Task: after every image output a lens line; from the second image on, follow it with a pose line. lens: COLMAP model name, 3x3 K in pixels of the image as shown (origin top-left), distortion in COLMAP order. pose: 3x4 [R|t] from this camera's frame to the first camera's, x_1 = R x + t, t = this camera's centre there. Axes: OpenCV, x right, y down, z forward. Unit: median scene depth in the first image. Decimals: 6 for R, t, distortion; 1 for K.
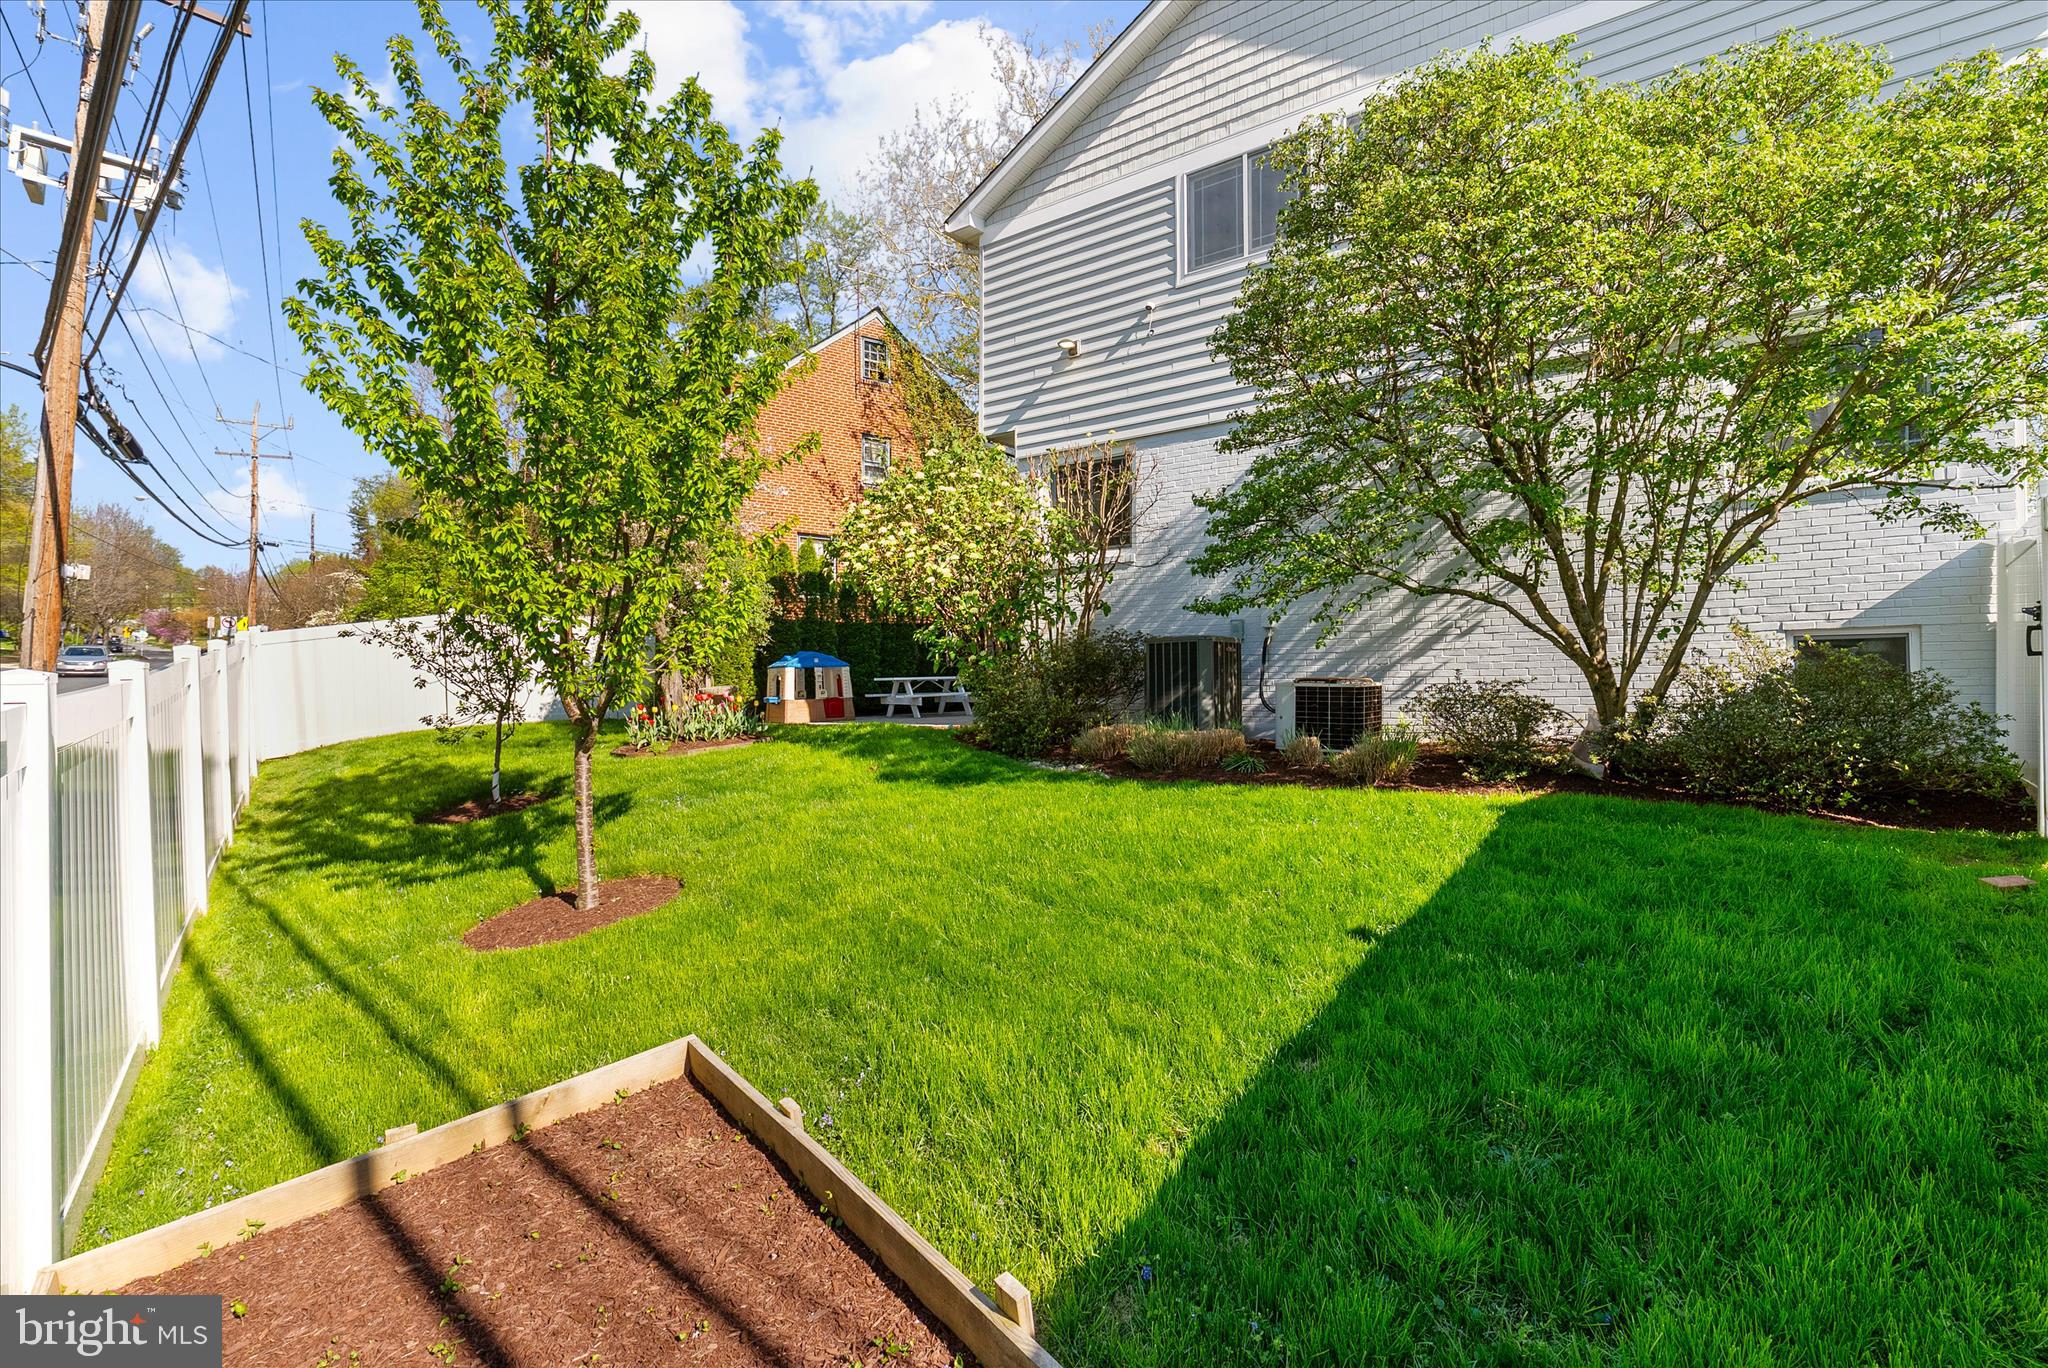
lens RADIAL K [[940.9, 0, 1026.5], [0, 940.9, 688.0], [0, 0, 1]] dist [-0.005529, 0.000778]
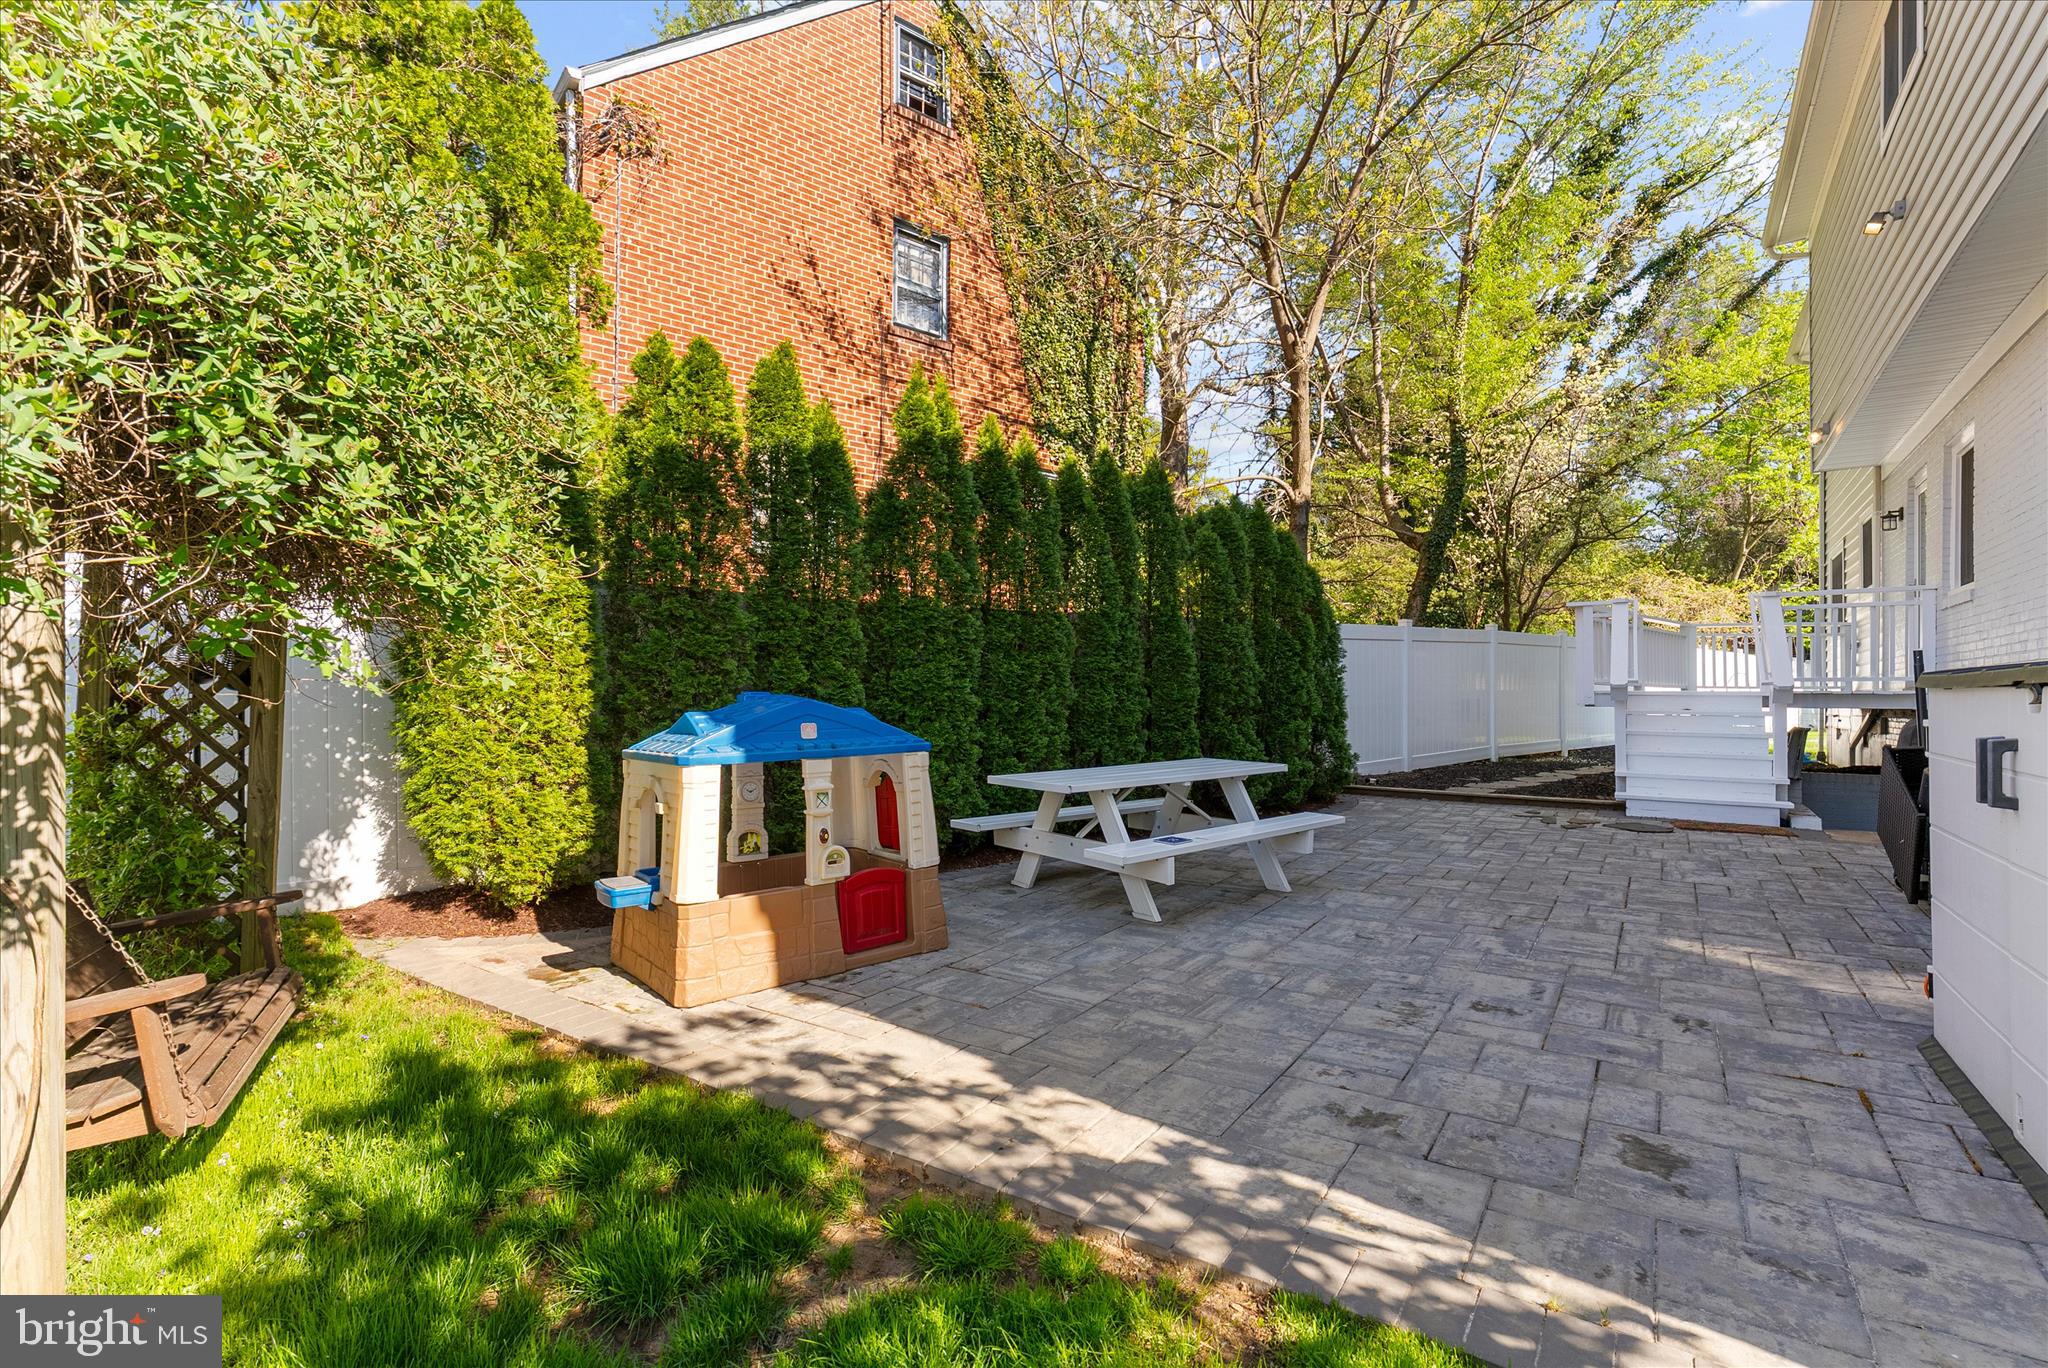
lens RADIAL K [[940.9, 0, 1023.0], [0, 940.9, 682.4], [0, 0, 1]] dist [-0.005529, 0.000778]
pose [[0.999092, 0.015066, 0.039862, -0.168293], [-0.014490, 0.999787, -0.014697, -0.038662], [-0.040075, 0.014106, 0.999097, 0.709534]]
